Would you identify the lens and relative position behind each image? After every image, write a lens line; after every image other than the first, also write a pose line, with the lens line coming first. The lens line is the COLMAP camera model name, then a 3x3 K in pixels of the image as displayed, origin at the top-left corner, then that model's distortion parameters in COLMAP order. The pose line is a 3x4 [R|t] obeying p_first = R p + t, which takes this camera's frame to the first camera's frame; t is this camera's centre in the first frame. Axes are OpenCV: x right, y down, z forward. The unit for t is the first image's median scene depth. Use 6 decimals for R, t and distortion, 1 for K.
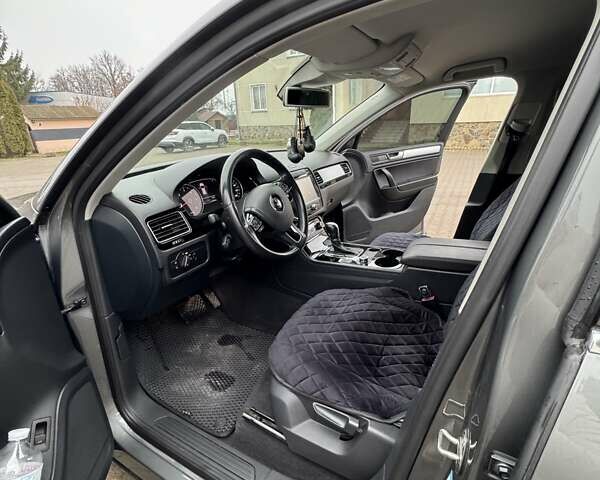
lens RADIAL K [[319.9, 0, 300.0], [0, 319.9, 240.0], [0, 0, 1]] dist [0.000799, 0.000091]
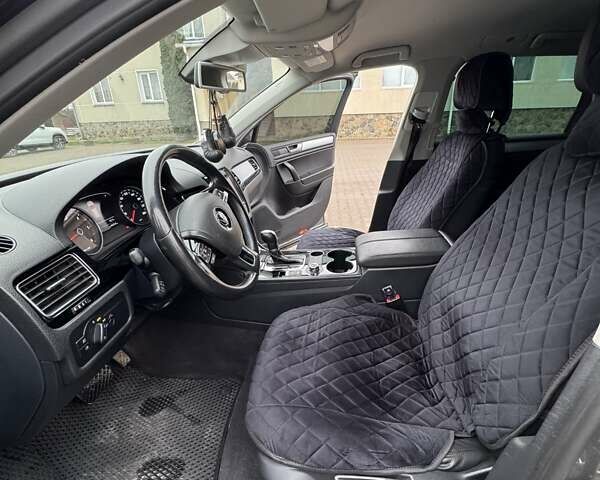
lens RADIAL K [[319.9, 0, 300.0], [0, 319.9, 240.0], [0, 0, 1]] dist [0.000799, 0.000091]
pose [[0.919267, -0.150449, 0.363749, -0.137110], [0.145052, 0.988520, 0.042281, -0.054506], [-0.365934, 0.013896, 0.930537, 0.193659]]
